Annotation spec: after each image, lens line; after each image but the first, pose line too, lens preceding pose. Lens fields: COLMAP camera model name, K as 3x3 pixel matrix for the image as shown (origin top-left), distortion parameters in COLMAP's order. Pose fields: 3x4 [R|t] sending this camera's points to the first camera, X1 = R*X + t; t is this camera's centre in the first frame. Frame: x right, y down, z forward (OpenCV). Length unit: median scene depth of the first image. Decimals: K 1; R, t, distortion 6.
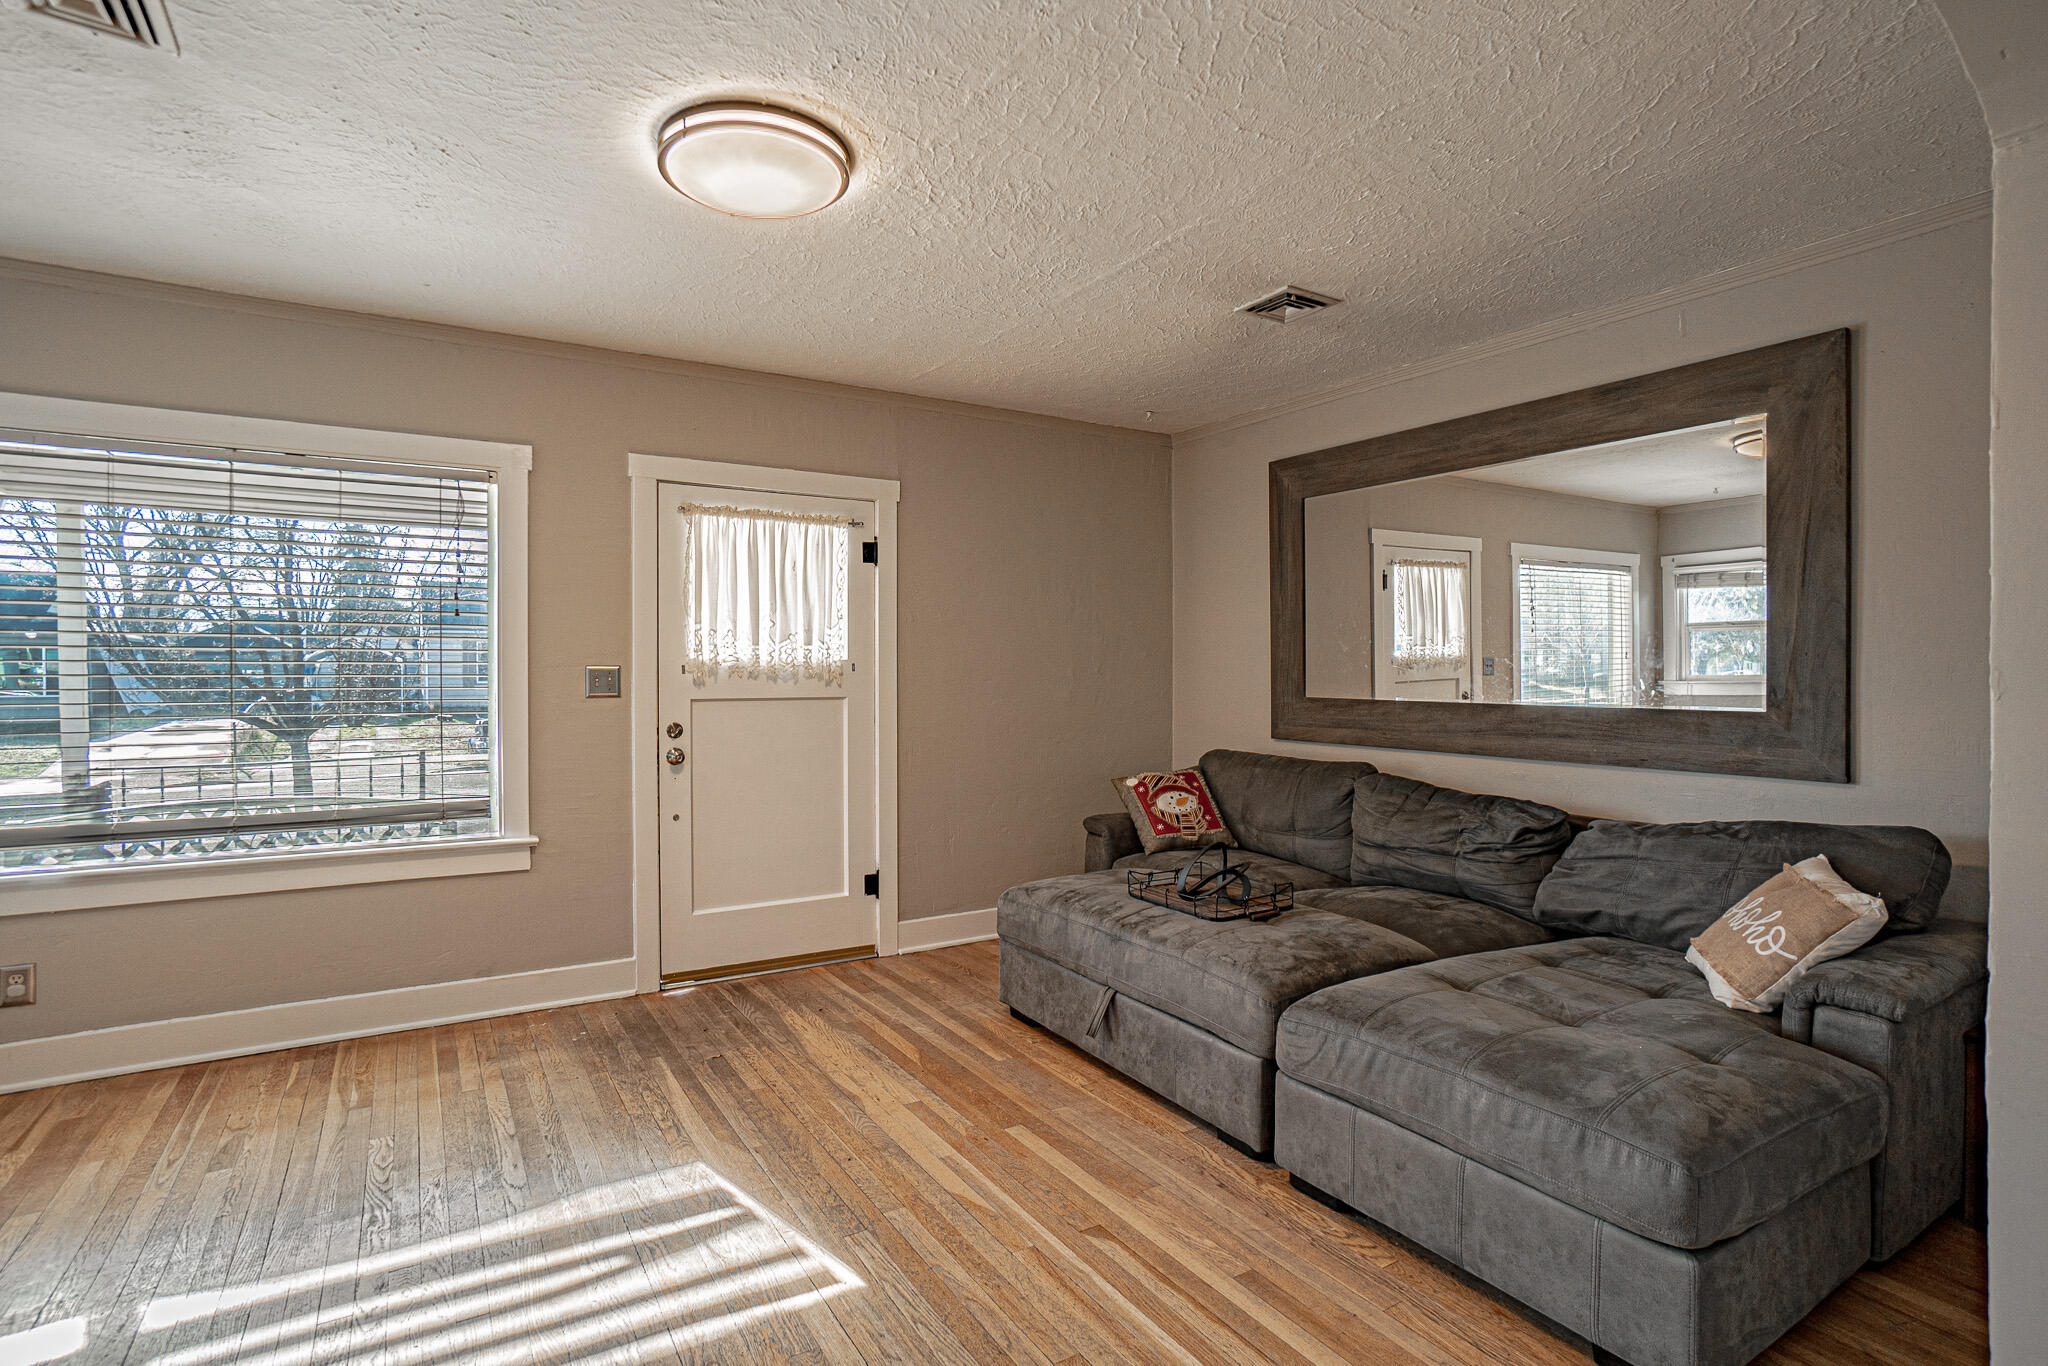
lens RADIAL K [[1002.8, 0, 1024.0], [0, 1002.8, 683.0], [0, 0, 1]] dist [-0.040624, 0.000168]
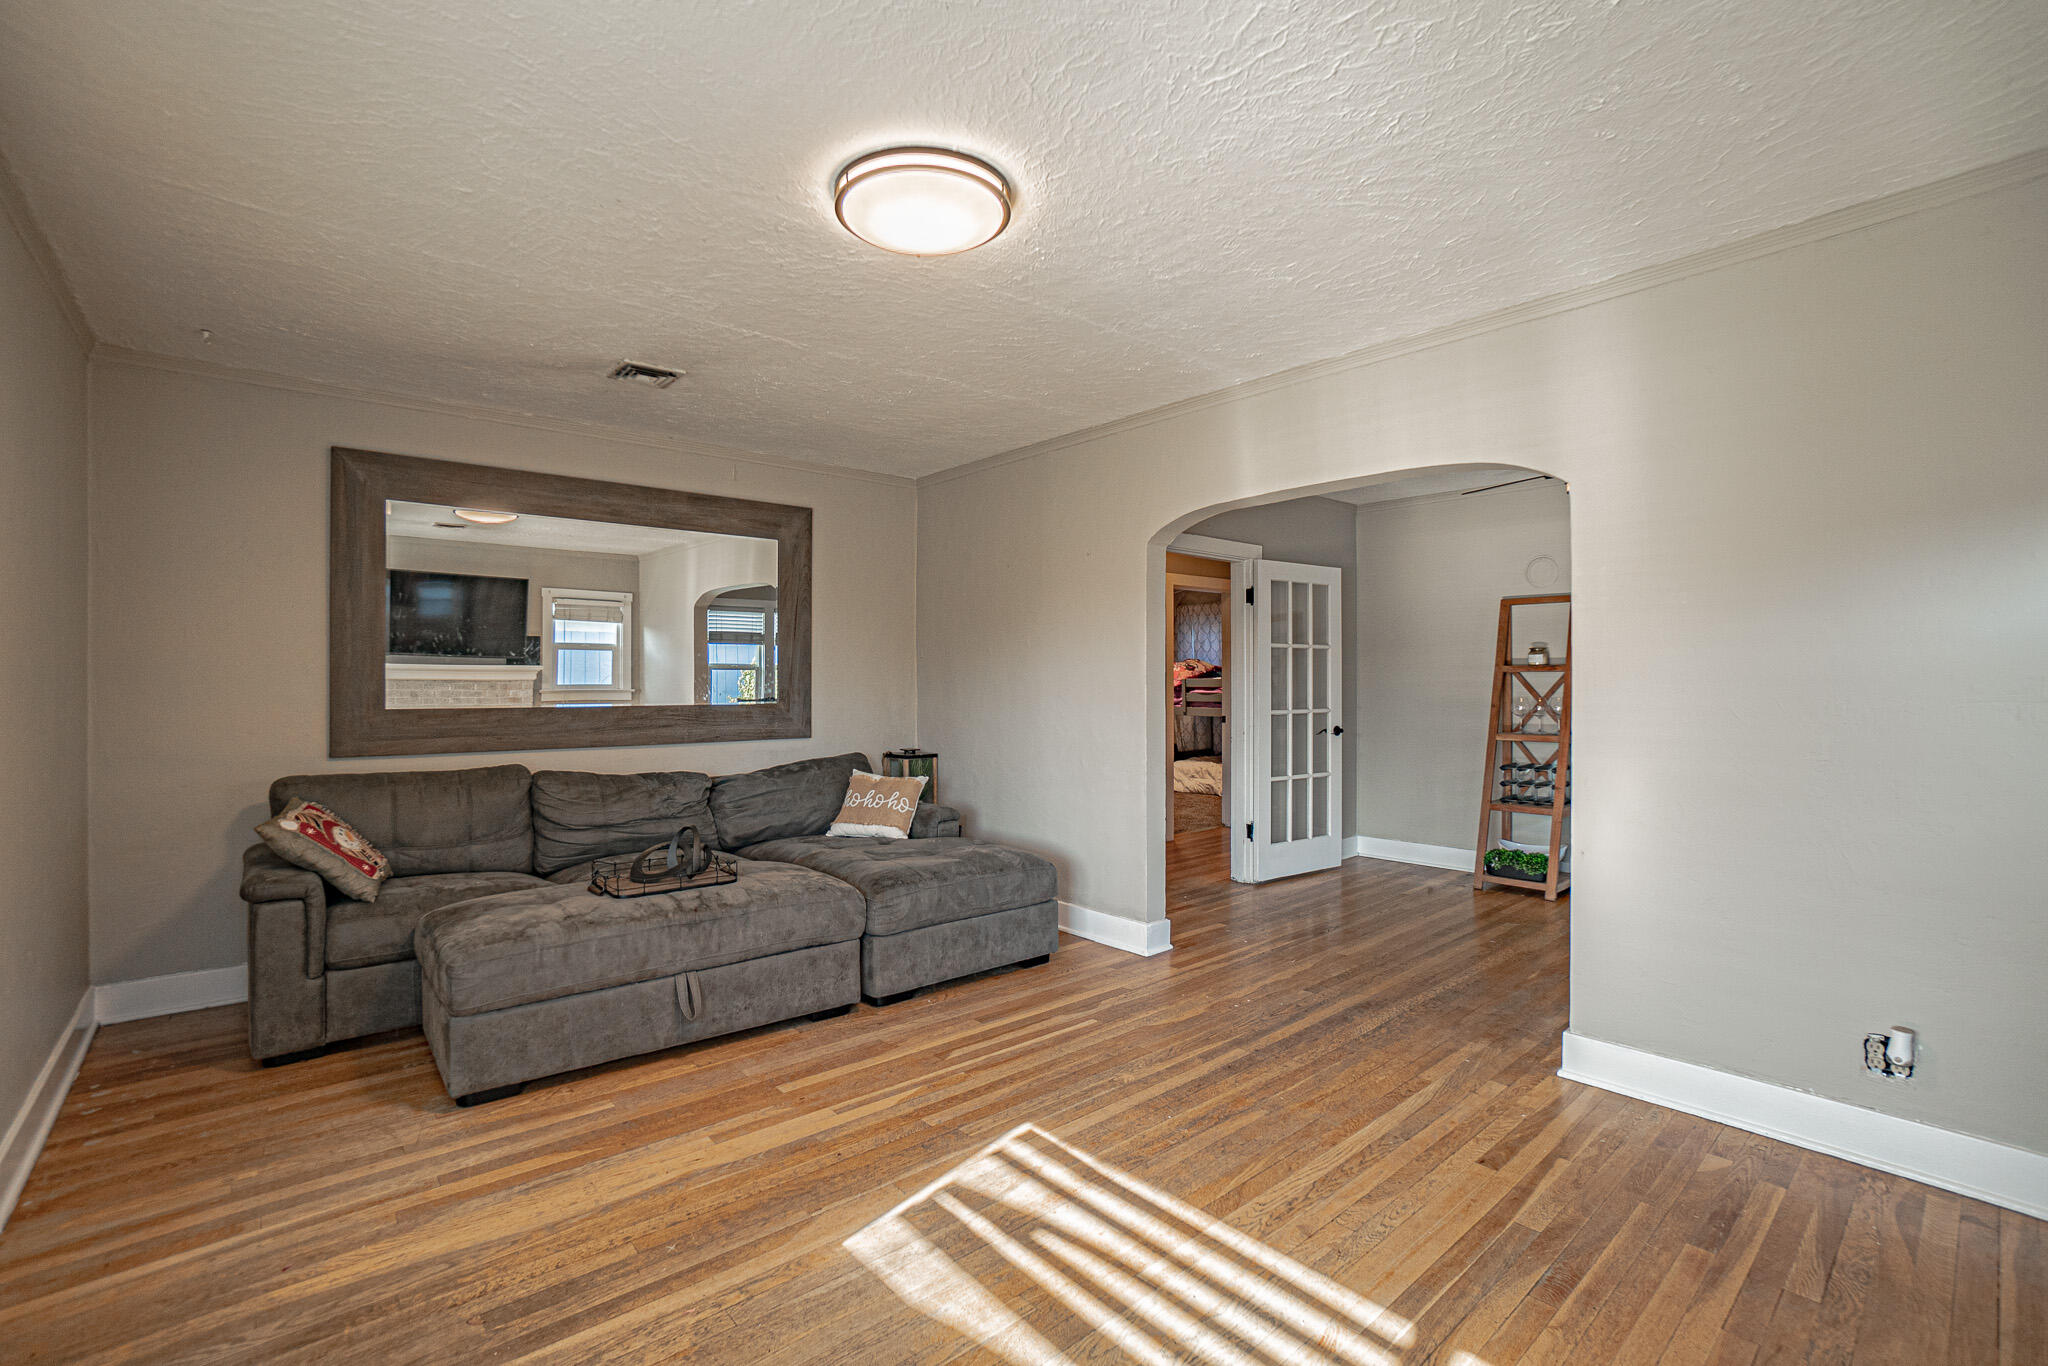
lens RADIAL K [[912.3, 0, 1001.0], [0, 912.3, 677.9], [0, 0, 1]] dist [-0.073738, 0.030375]
pose [[-0.153577, 0.006705, 0.988114, -0.863899], [0.015062, 0.999877, -0.004444, -0.003783], [-0.988022, 0.014200, -0.153659, 0.750128]]
